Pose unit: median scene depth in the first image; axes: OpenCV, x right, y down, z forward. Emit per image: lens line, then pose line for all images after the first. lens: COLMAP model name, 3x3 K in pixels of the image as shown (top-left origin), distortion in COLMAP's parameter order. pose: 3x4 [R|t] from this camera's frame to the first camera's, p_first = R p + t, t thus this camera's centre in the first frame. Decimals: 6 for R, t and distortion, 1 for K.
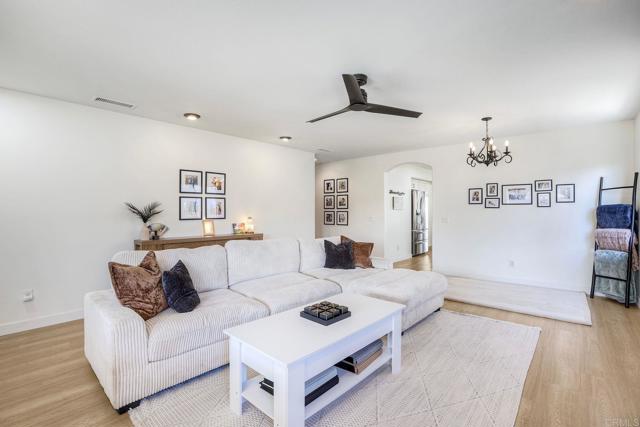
lens RADIAL K [[299.1, 0, 323.0], [0, 299.1, 210.9], [0, 0, 1]] dist [-0.043508, 0.017074]
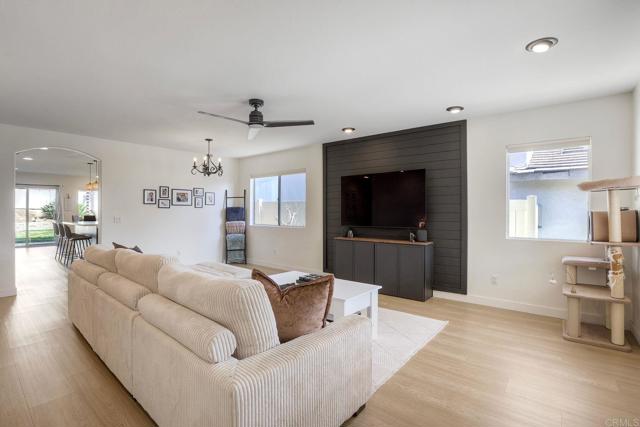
lens RADIAL K [[299.1, 0, 323.0], [0, 299.1, 210.9], [0, 0, 1]] dist [-0.043508, 0.017074]
pose [[-0.043600, 0.000850, 0.999049, -0.736642], [-0.002890, 0.999995, -0.000977, 0.000652], [-0.999045, -0.002930, -0.043598, 0.536118]]
